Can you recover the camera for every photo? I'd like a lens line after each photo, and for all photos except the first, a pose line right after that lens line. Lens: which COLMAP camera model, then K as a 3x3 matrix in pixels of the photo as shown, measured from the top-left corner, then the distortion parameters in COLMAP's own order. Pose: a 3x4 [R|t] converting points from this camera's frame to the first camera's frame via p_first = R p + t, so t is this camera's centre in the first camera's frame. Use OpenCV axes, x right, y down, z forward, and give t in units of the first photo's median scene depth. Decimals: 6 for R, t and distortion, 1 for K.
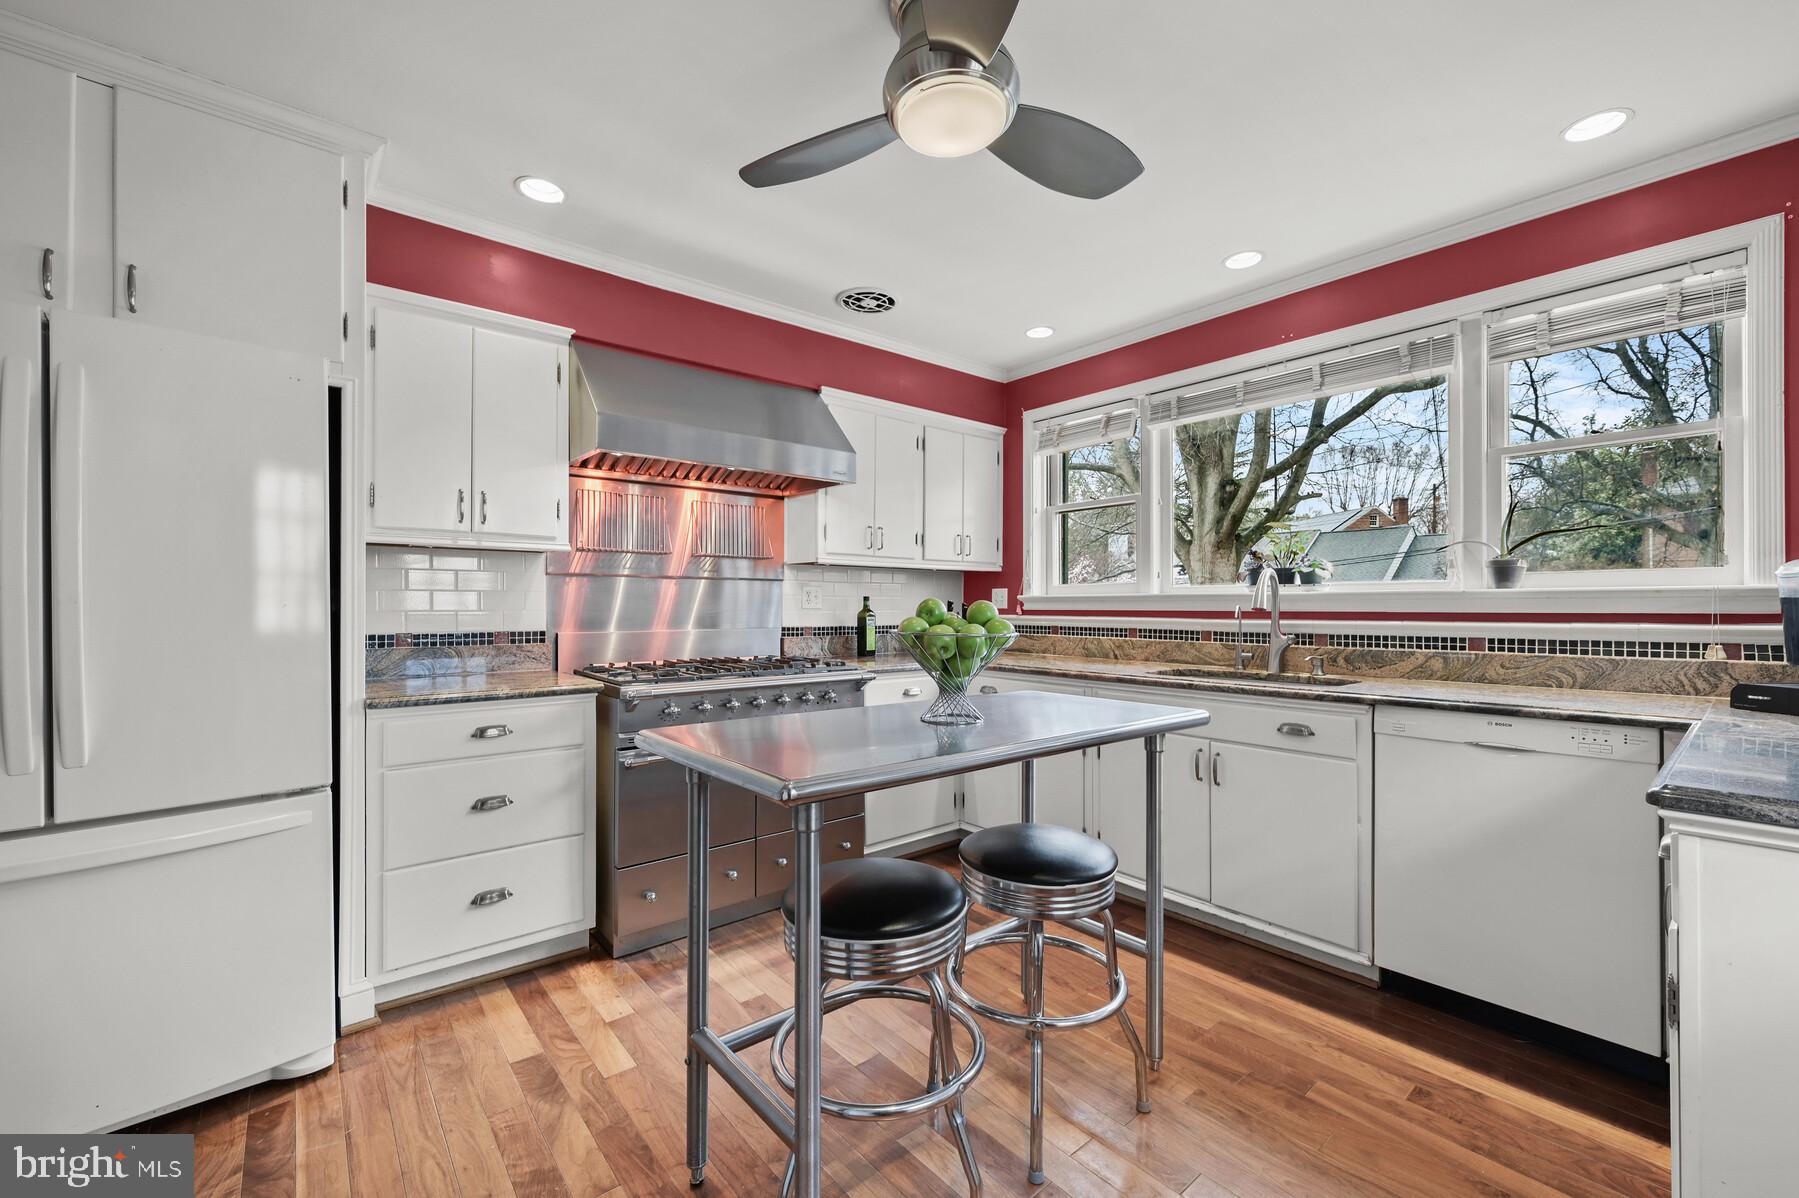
lens RADIAL K [[721.8, 0, 900.8], [0, 721.8, 603.4], [0, 0, 1]] dist [-0.000816, -0.000440]
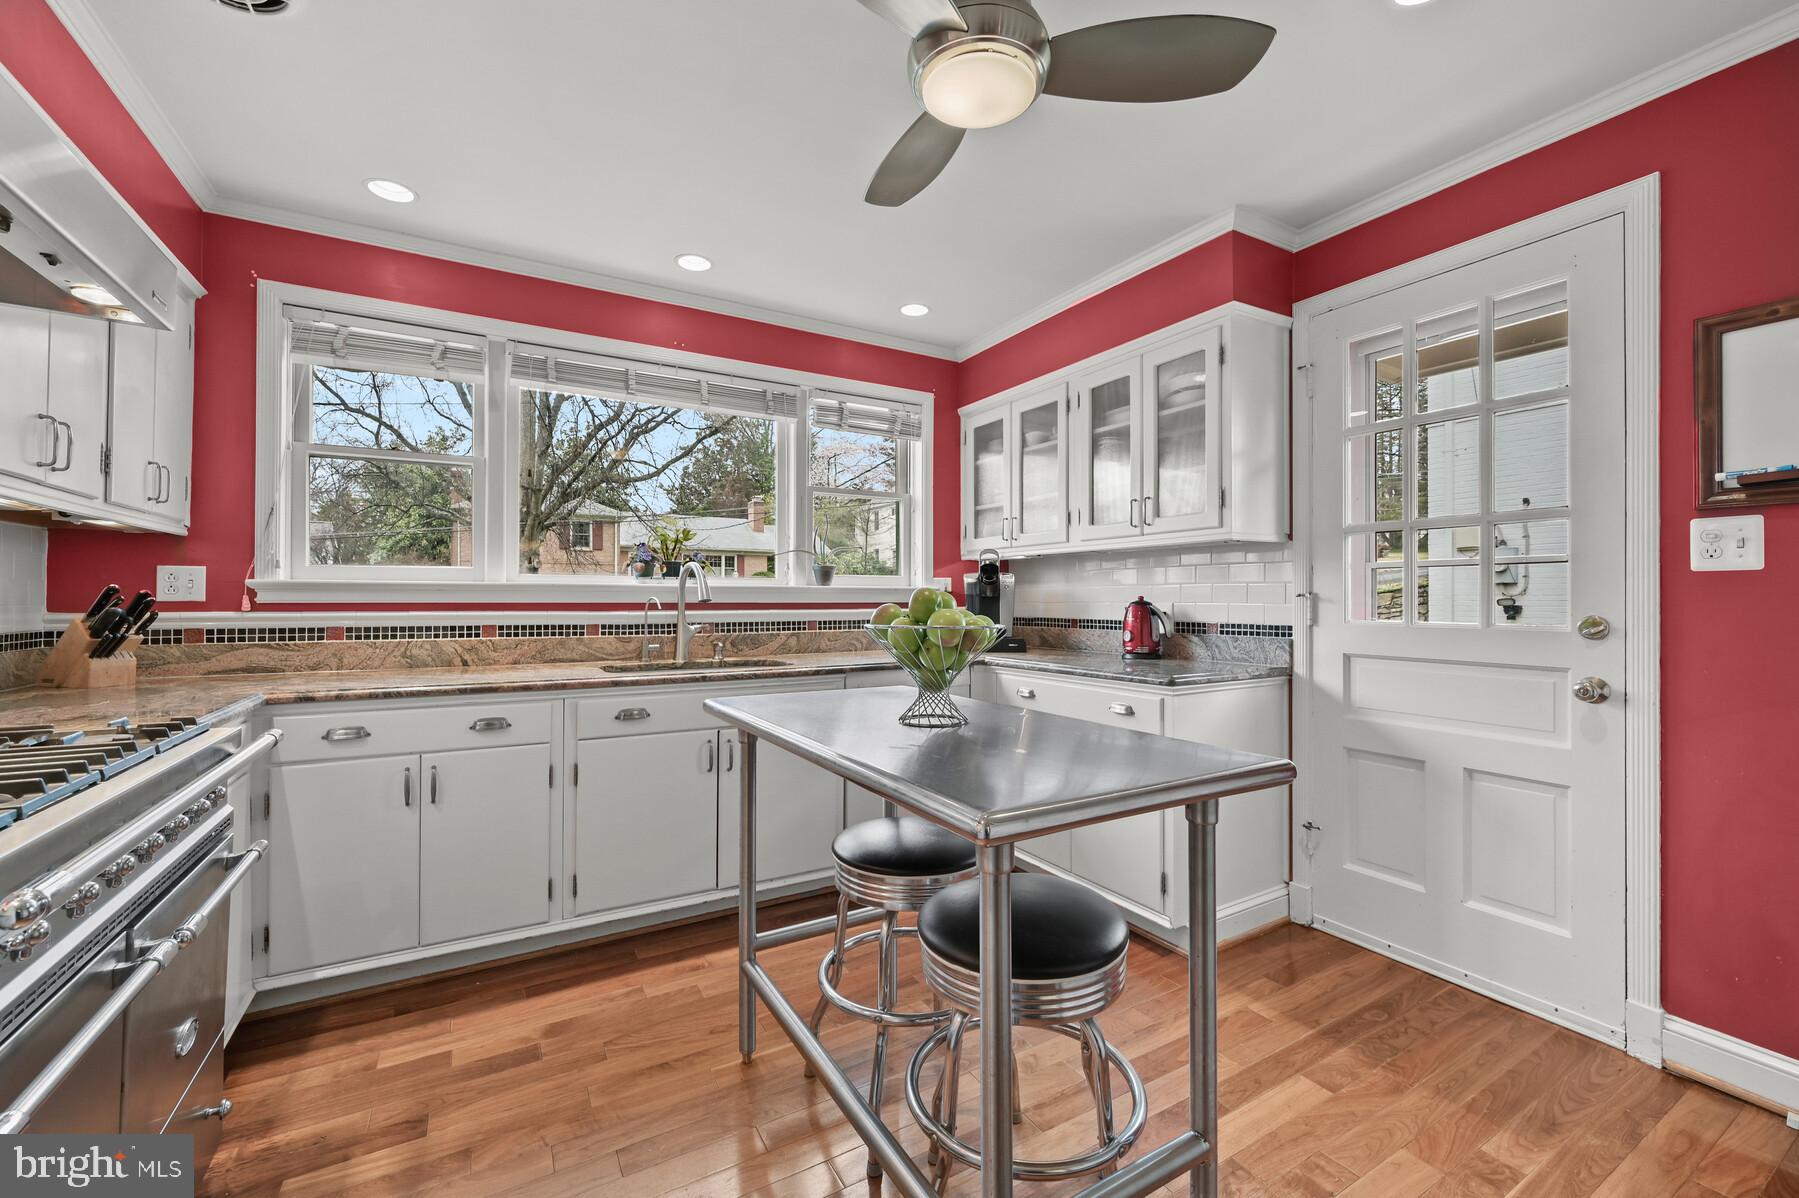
lens RADIAL K [[727.7, 0, 895.7], [0, 727.7, 590.4], [0, 0, 1]] dist [0.000382, -0.000038]
pose [[0.180809, 0.009471, 0.983473, -0.416993], [-0.006494, 0.999943, -0.008436, -0.000093], [-0.983497, -0.004862, 0.180861, 0.444171]]
